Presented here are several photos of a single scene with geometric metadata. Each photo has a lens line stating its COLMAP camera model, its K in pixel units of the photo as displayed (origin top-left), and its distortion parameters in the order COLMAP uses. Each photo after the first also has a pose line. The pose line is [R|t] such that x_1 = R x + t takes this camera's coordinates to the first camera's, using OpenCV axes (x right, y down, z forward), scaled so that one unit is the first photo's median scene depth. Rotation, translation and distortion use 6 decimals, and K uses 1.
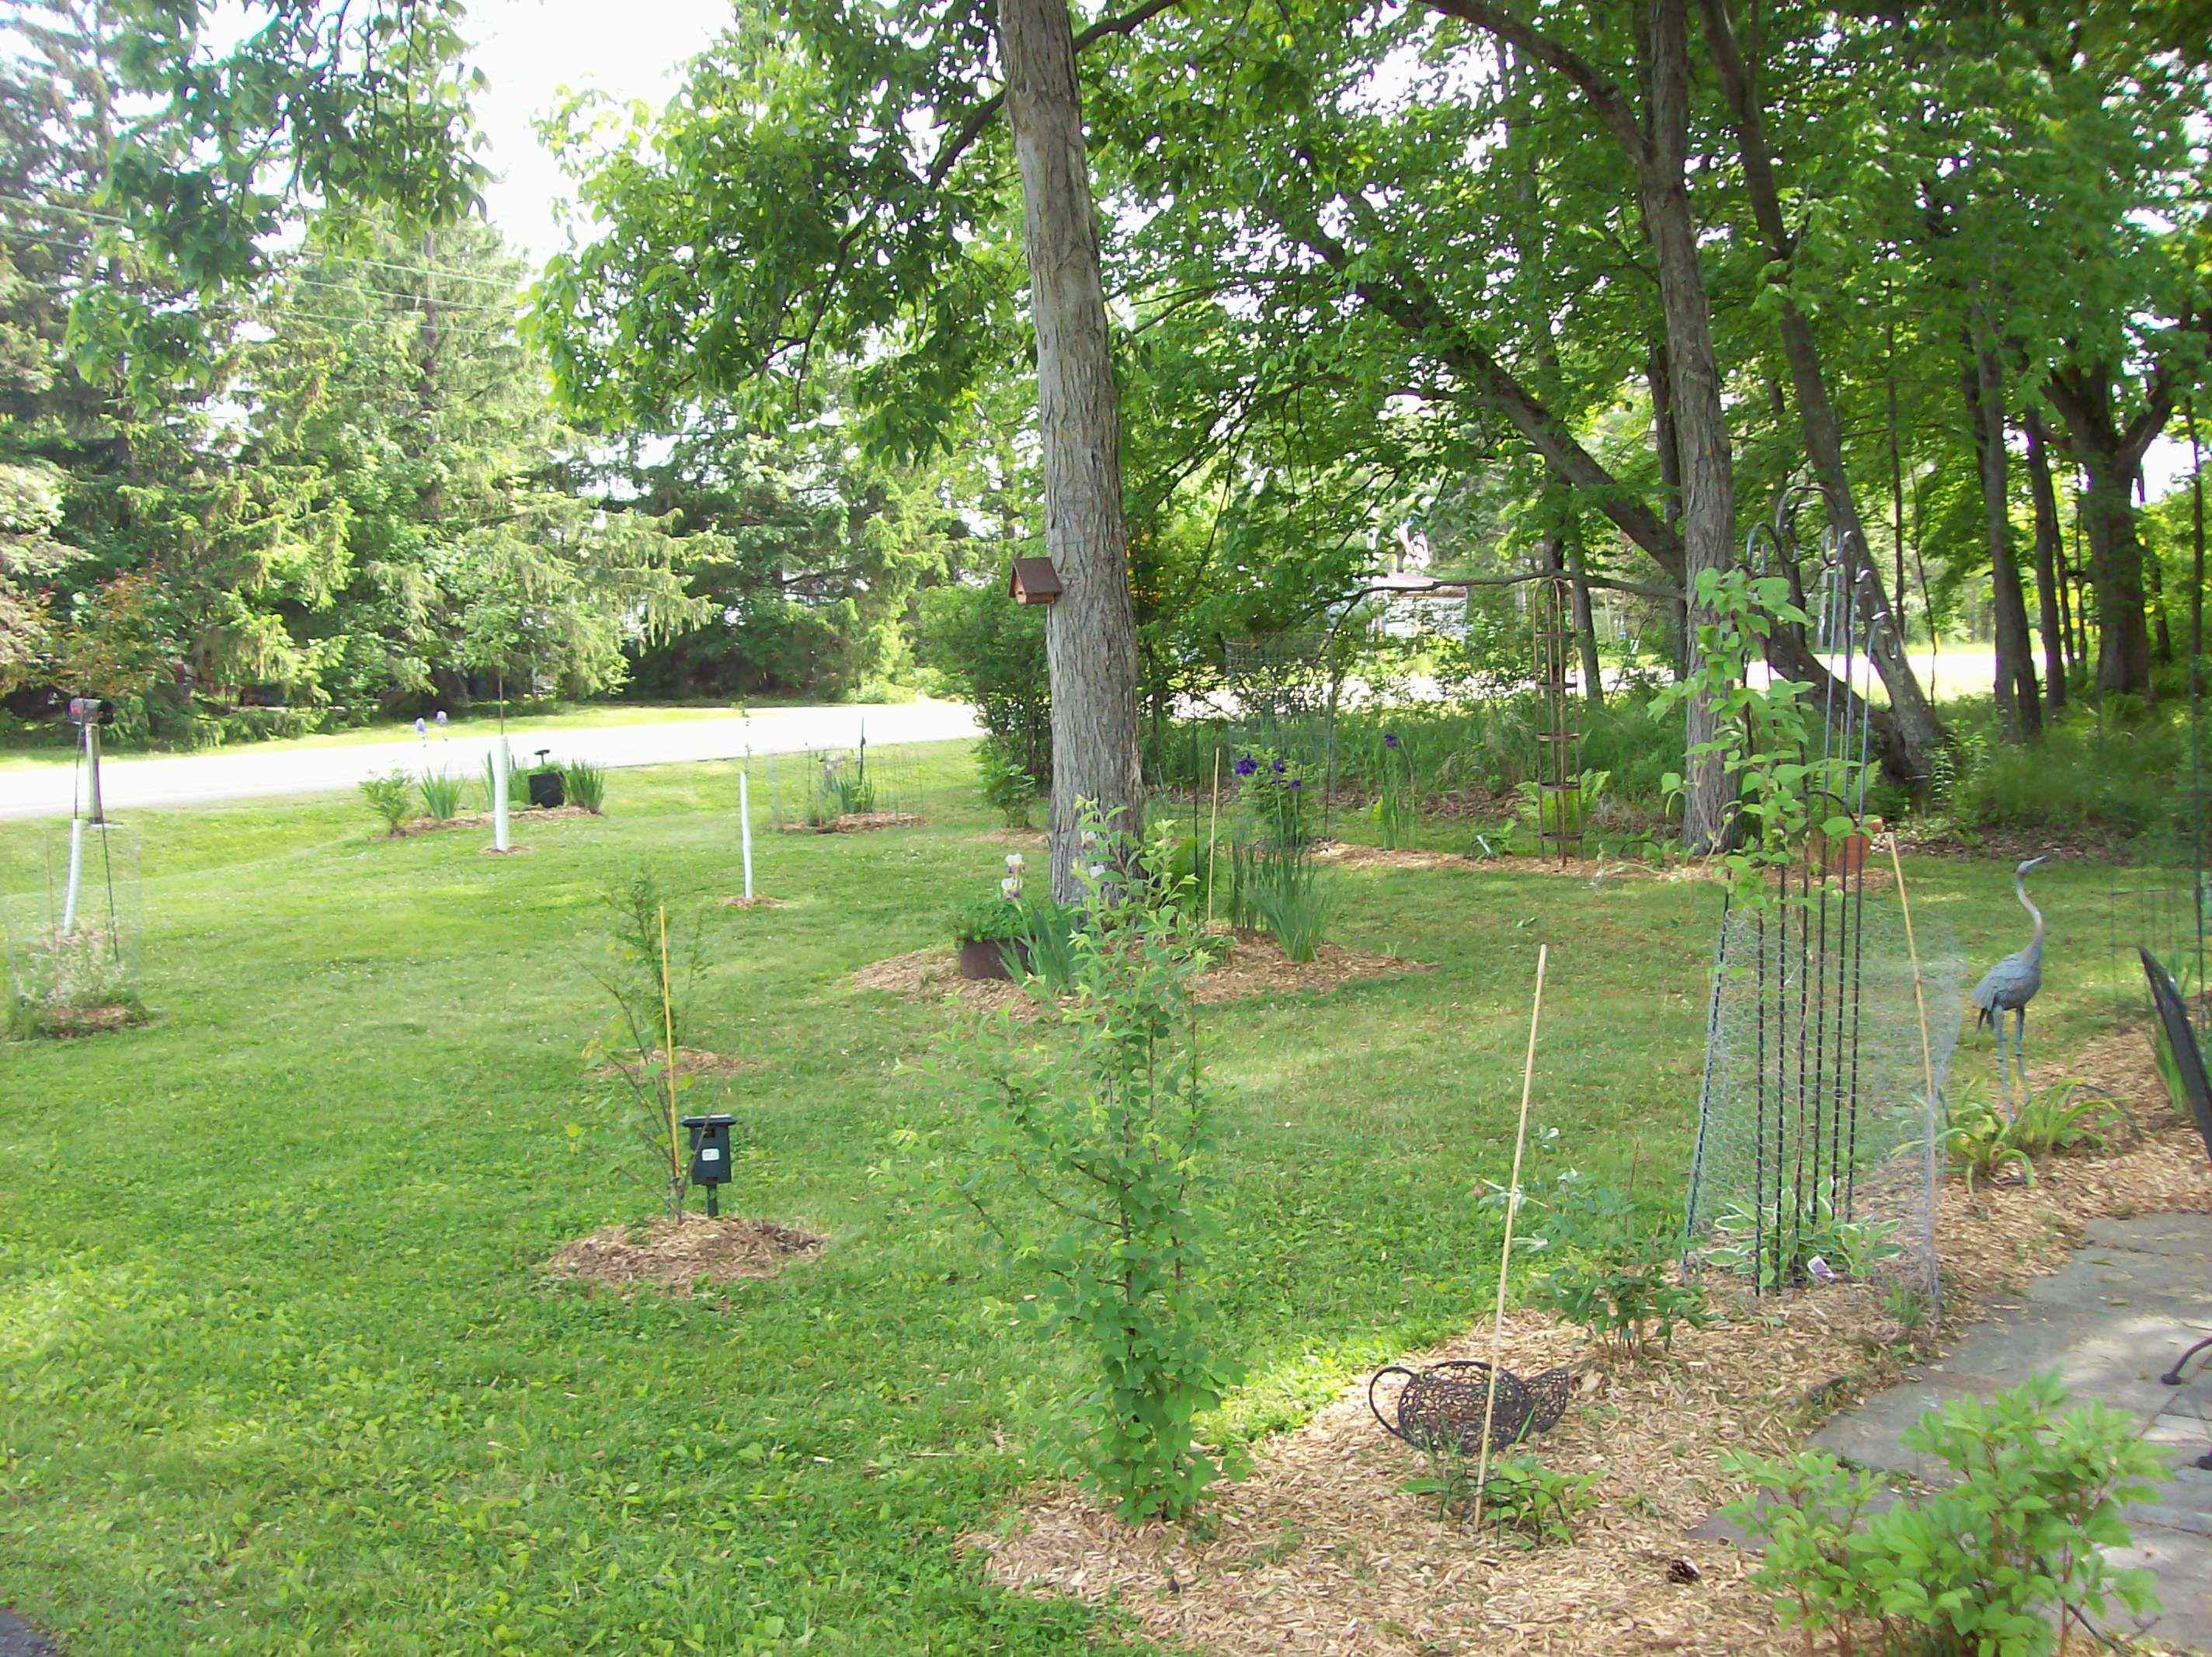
lens RADIAL K [[2331.6, 0, 1100.2], [0, 2331.6, 871.5], [0, 0, 1]] dist [-0.190169, 0.144587]
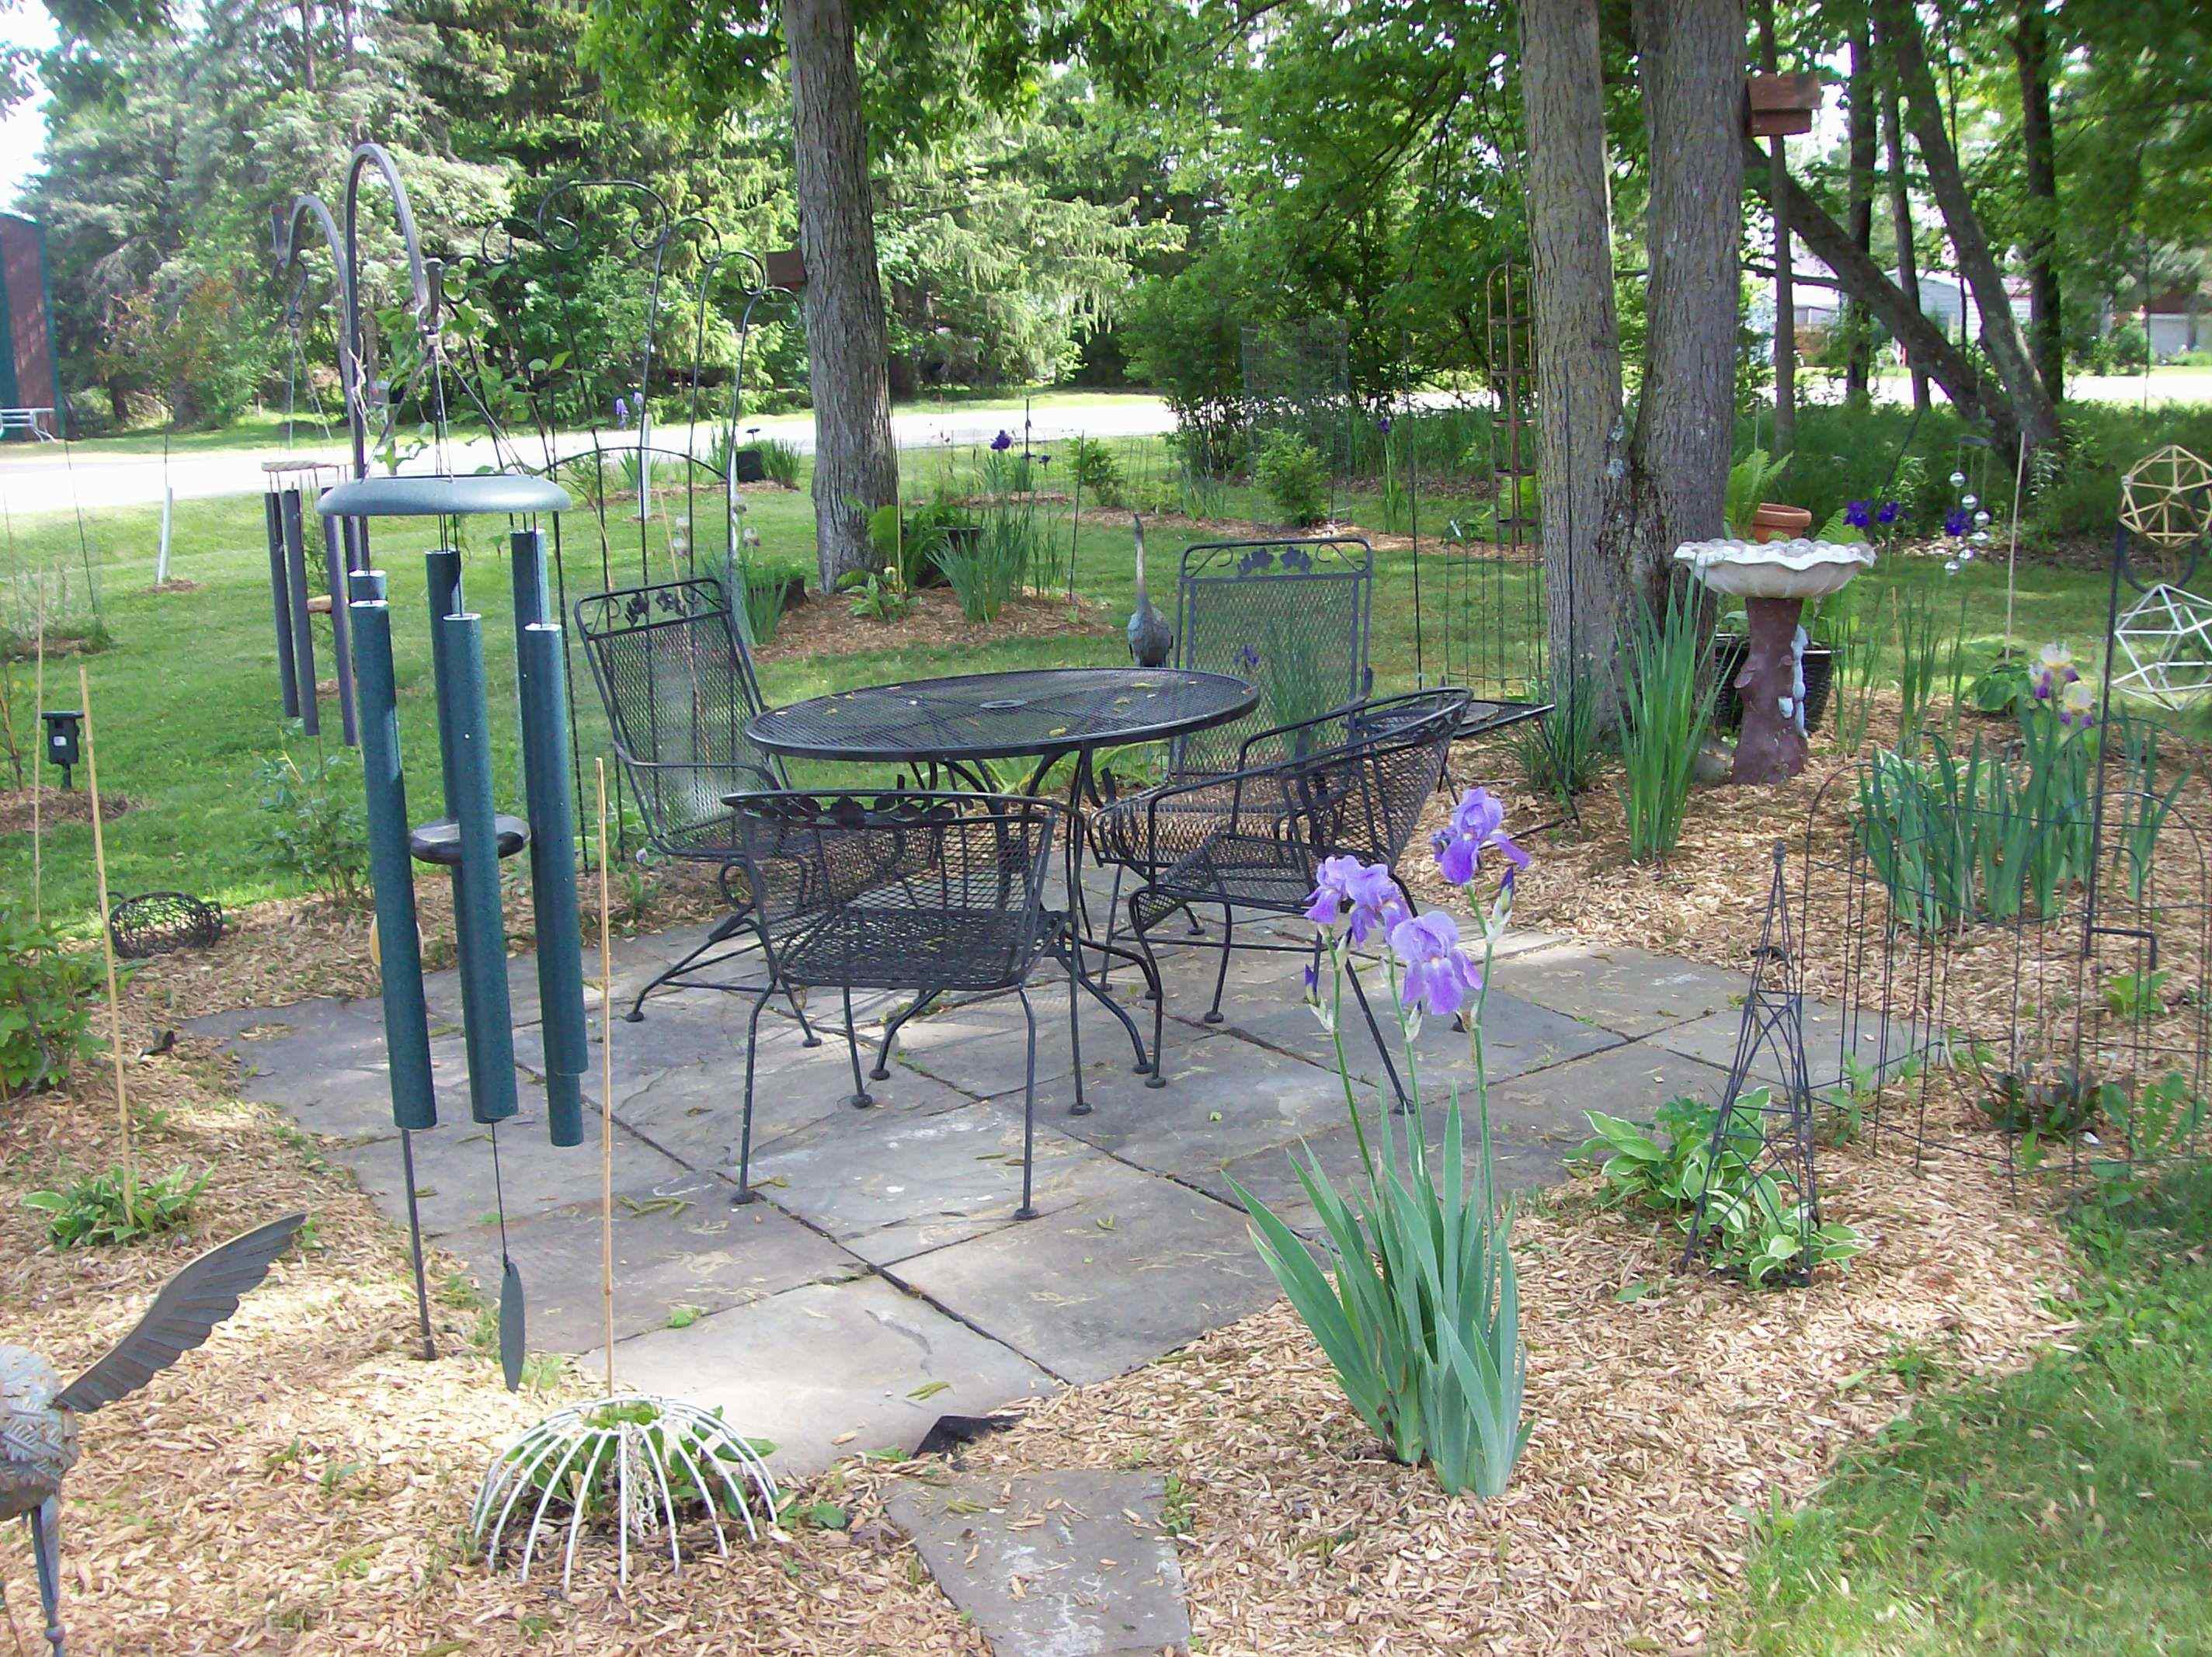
lens RADIAL K [[2331.6, 0, 1100.2], [0, 2331.6, 871.5], [0, 0, 1]] dist [-0.190169, 0.144587]
pose [[0.960860, 0.065944, -0.269071, 0.118050], [-0.030336, 0.990461, 0.134413, 0.001529], [0.275368, -0.120990, 0.953695, -0.005866]]
